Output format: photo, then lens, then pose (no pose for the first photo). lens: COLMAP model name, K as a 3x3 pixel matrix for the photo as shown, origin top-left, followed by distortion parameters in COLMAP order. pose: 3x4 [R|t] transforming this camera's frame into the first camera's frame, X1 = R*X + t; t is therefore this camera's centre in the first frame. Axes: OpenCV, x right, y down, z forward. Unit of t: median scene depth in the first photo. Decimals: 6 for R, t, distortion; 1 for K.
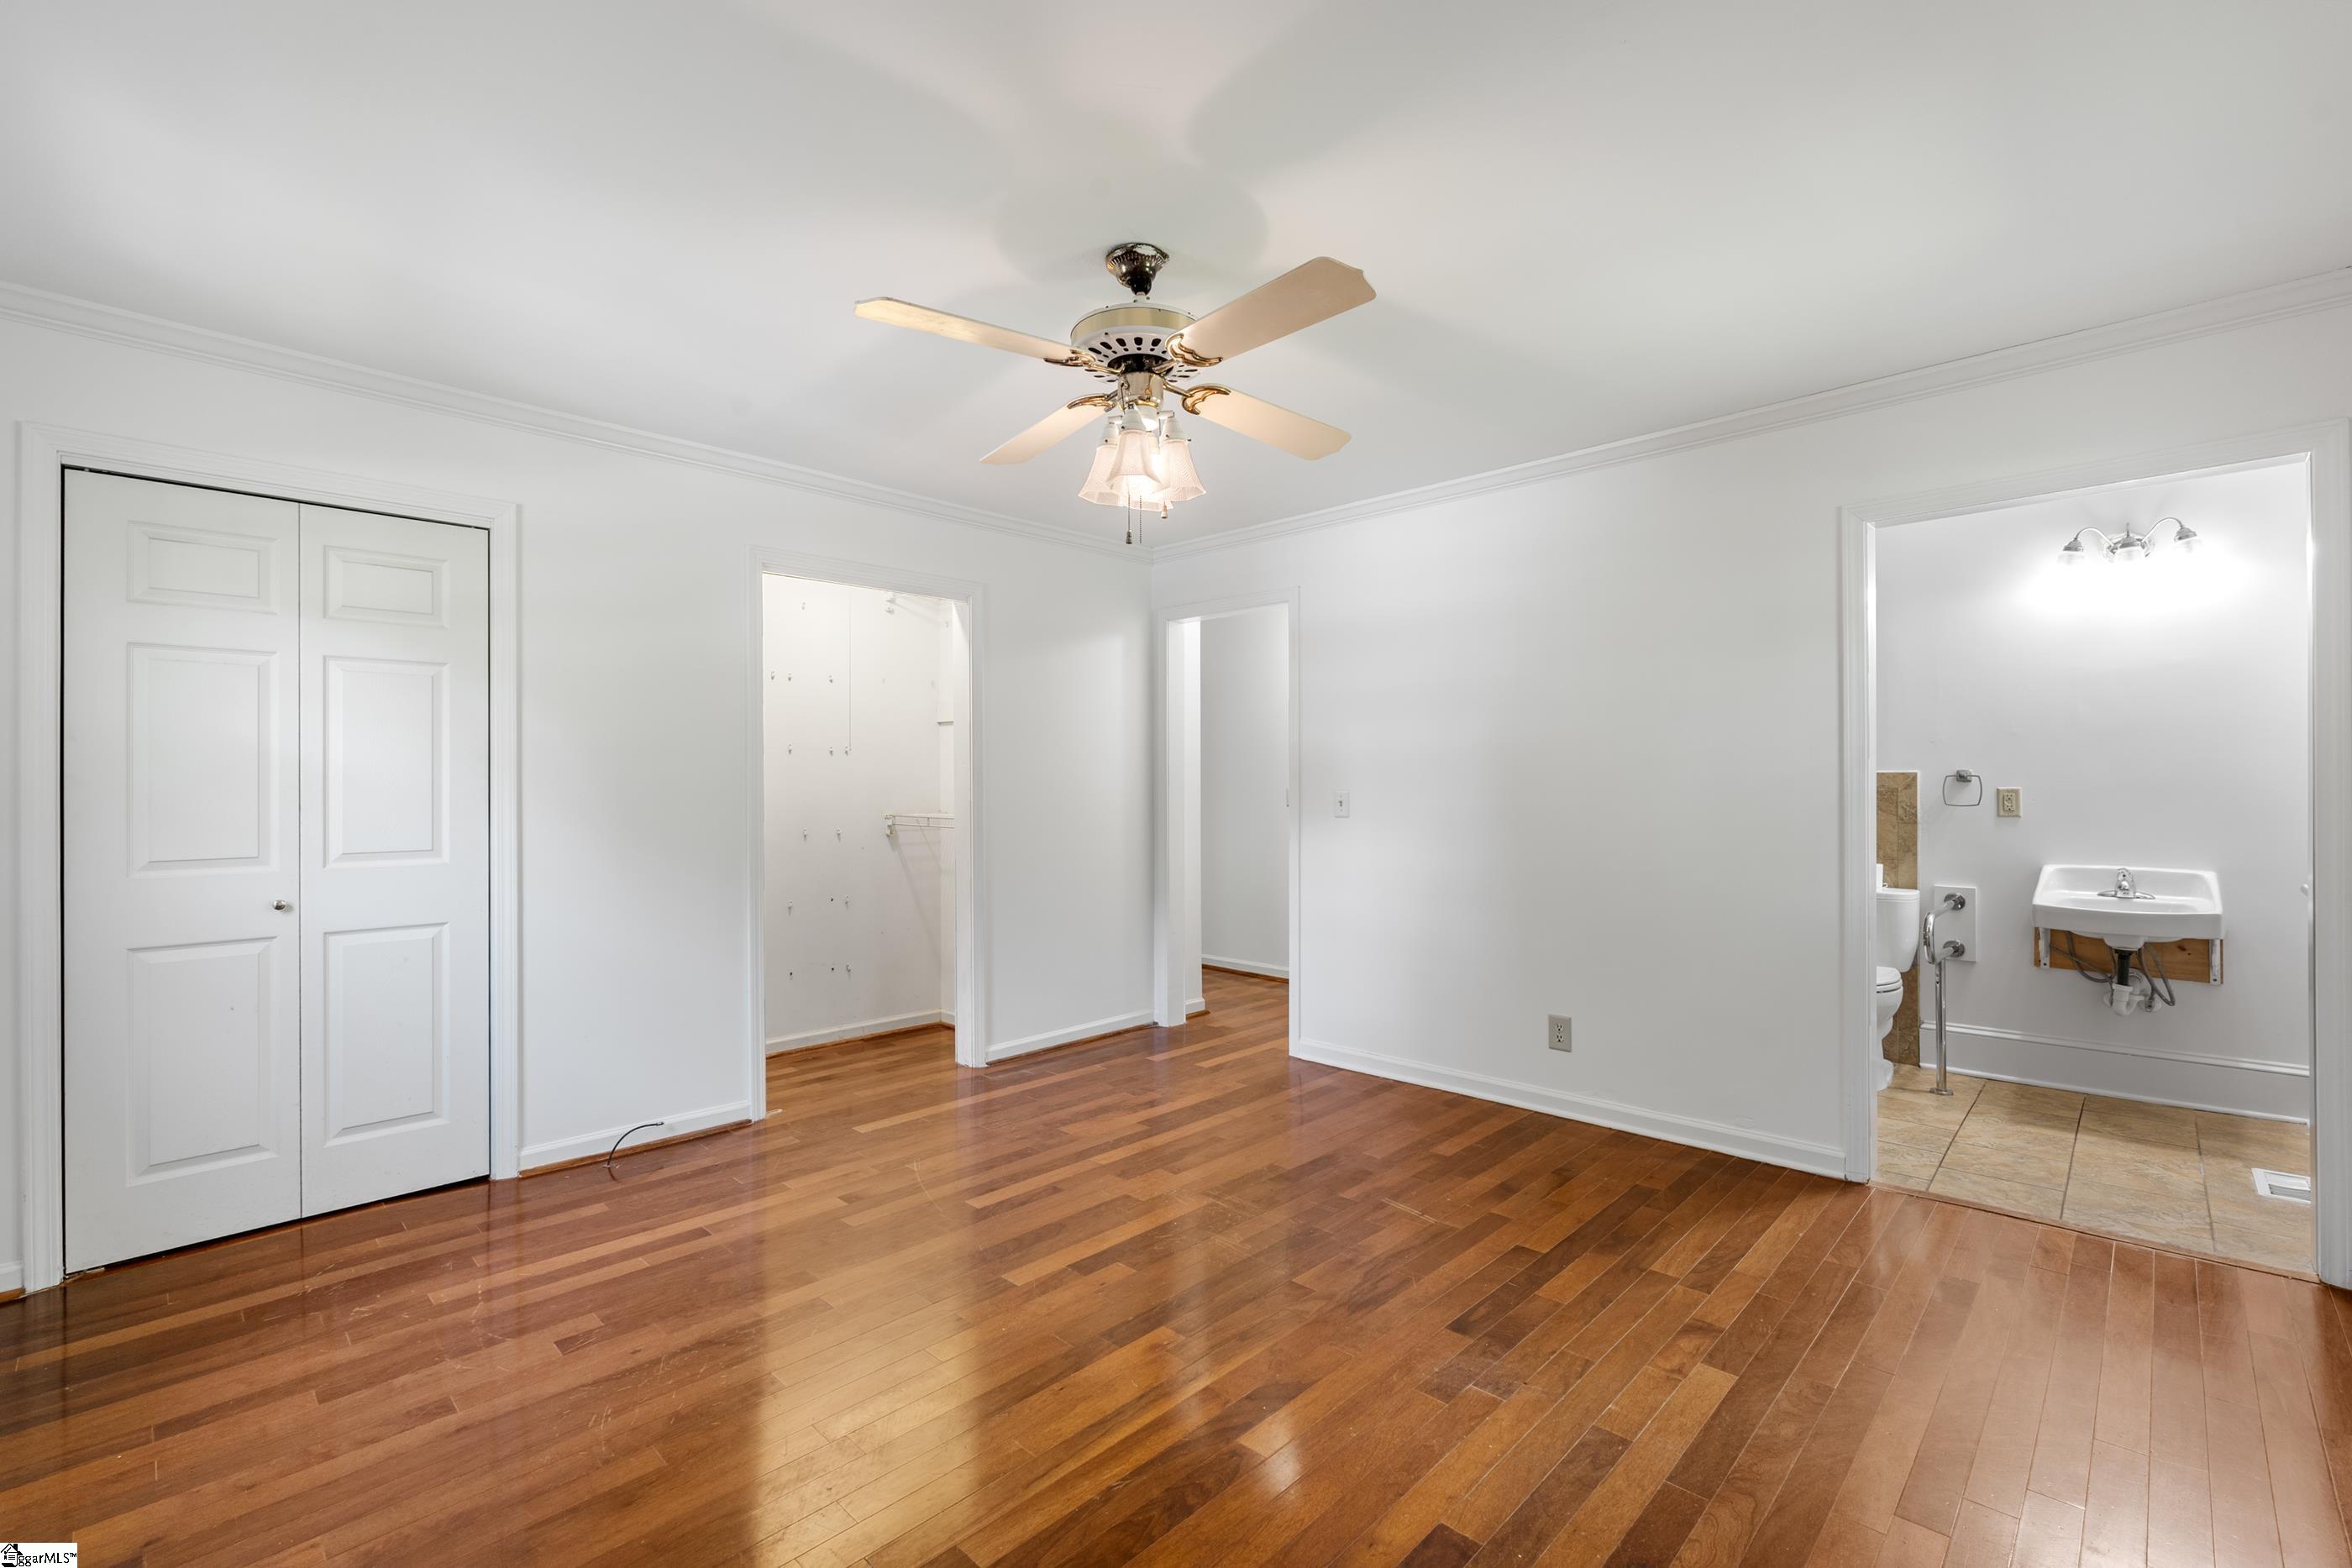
lens RADIAL K [[1023.1, 0, 1175.0], [0, 1023.1, 781.6], [0, 0, 1]] dist [-0.006639, 0.000847]
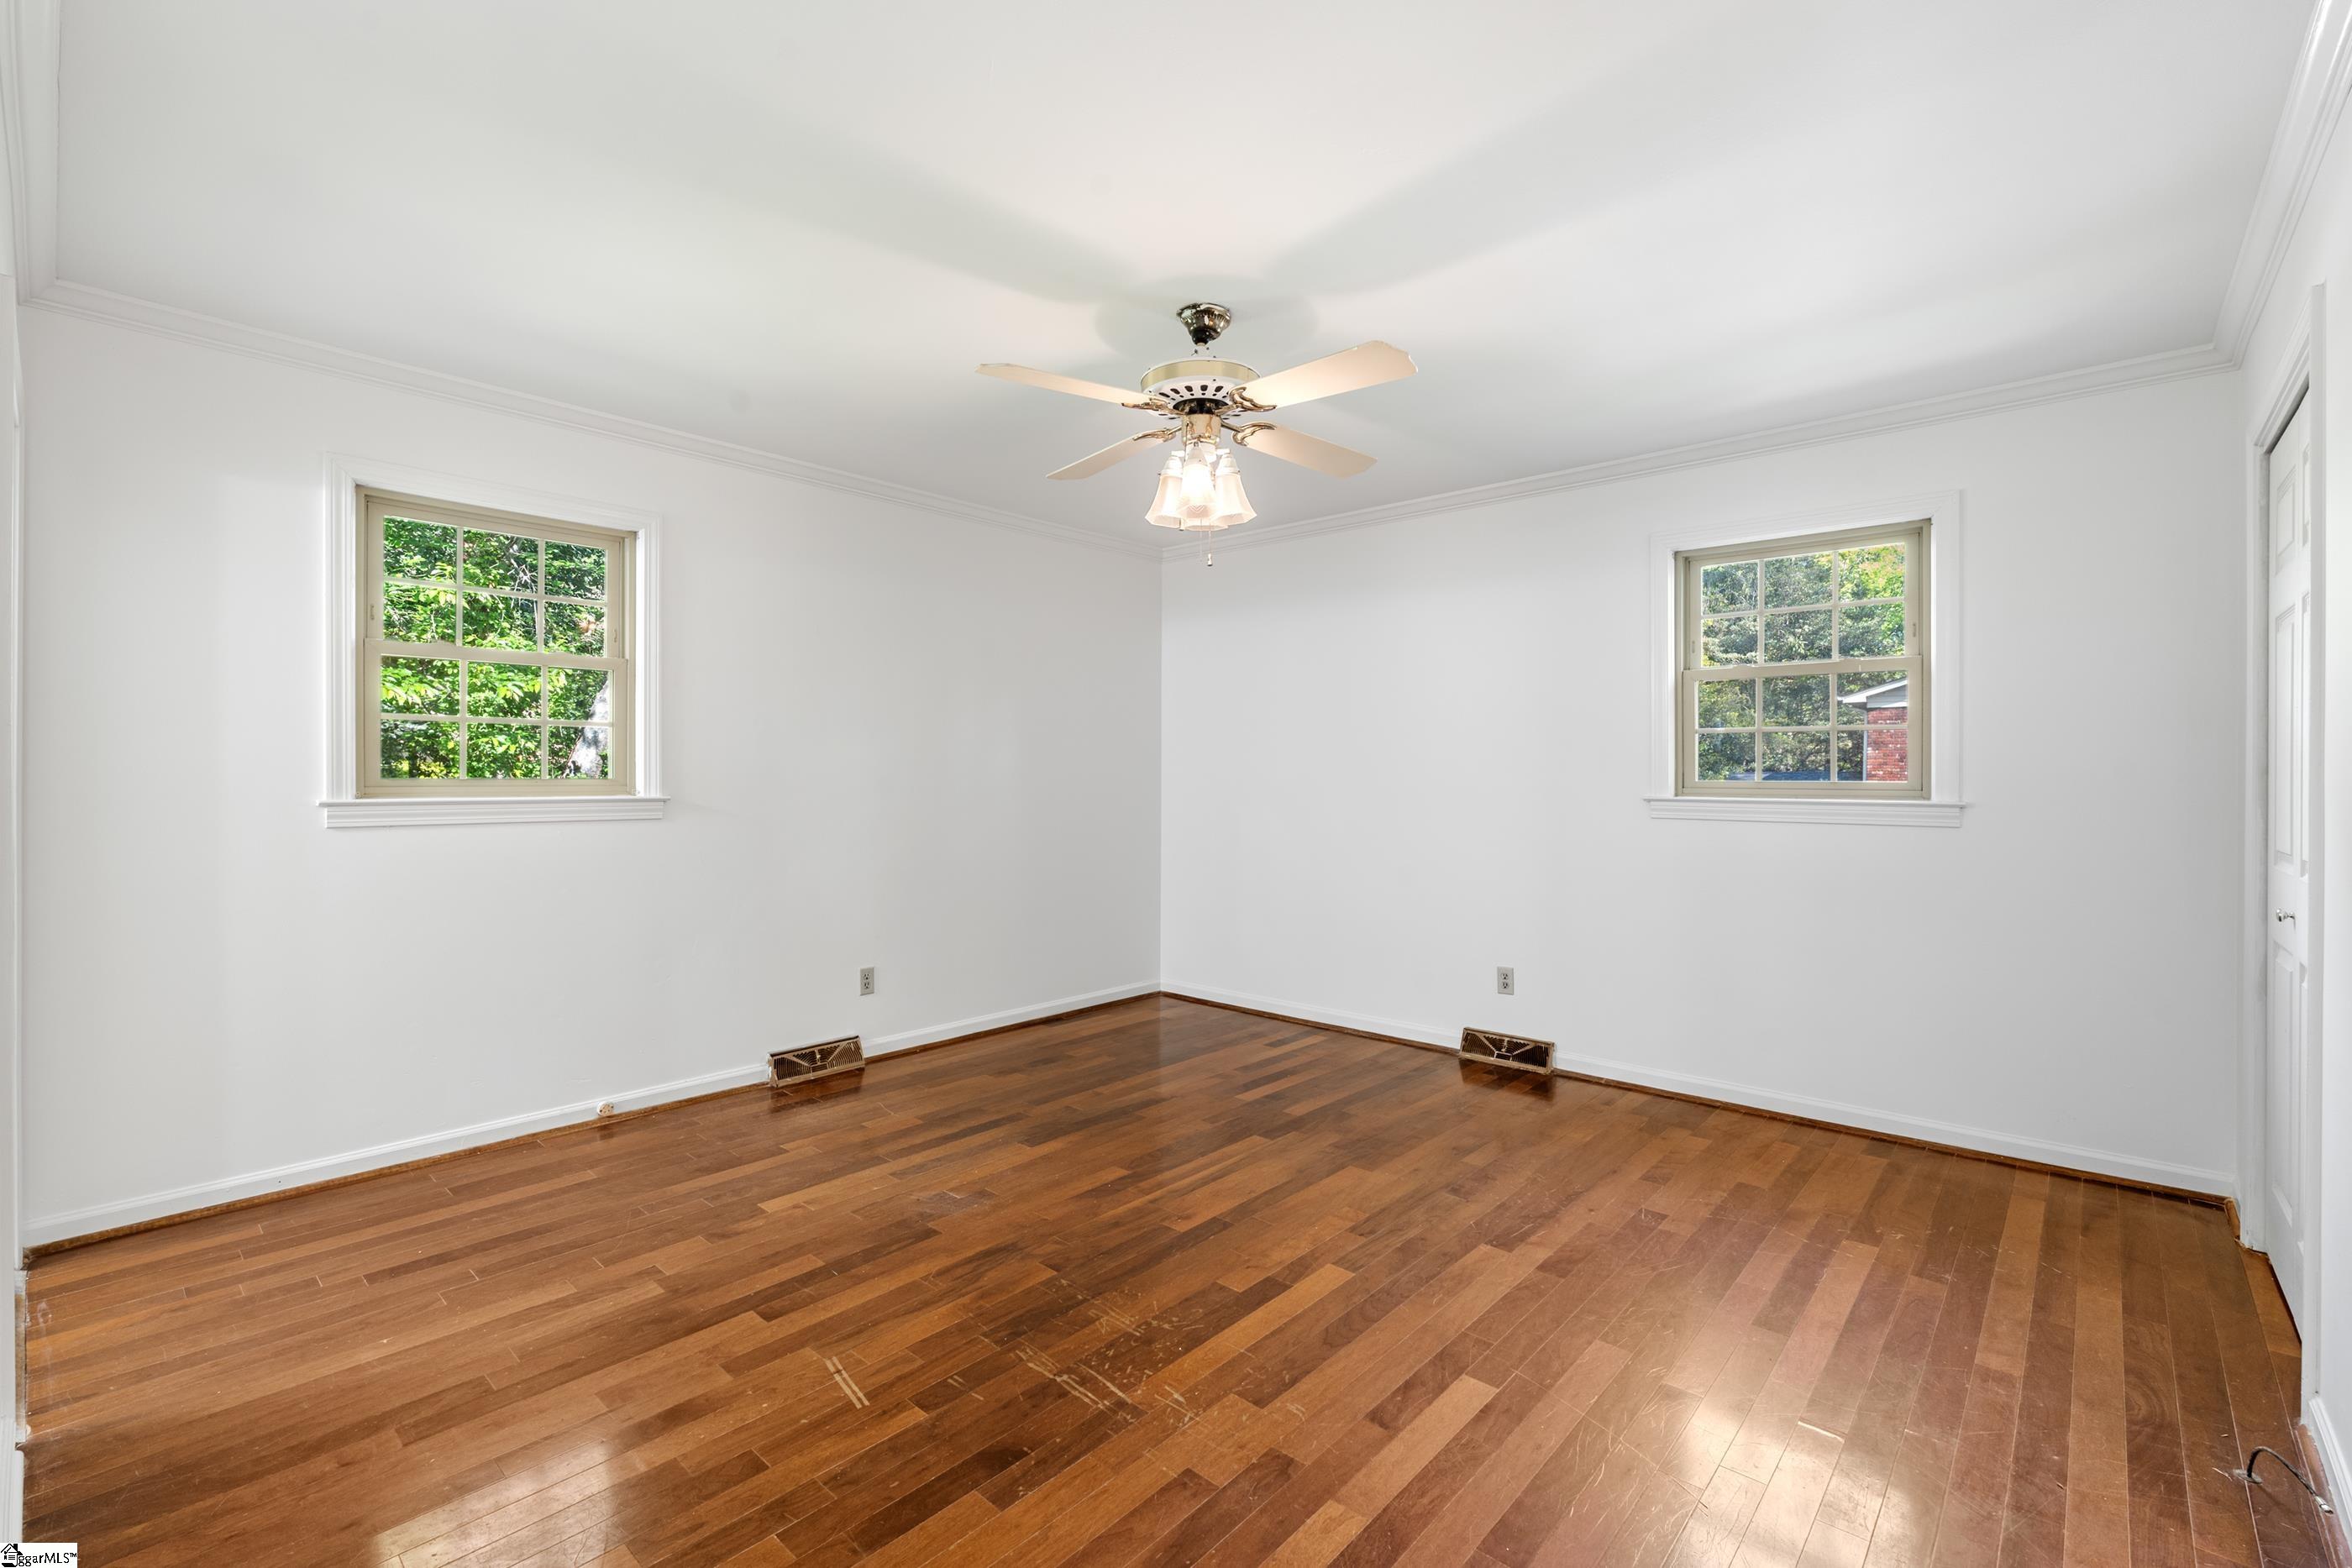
lens RADIAL K [[1023.1, 0, 1177.2], [0, 1023.1, 778.0], [0, 0, 1]] dist [-0.006639, 0.000847]
pose [[-0.999261, 0.002476, -0.038369, 0.035632], [0.002337, 0.999991, 0.003677, 0.007468], [0.038378, 0.003585, -0.999257, 2.017426]]
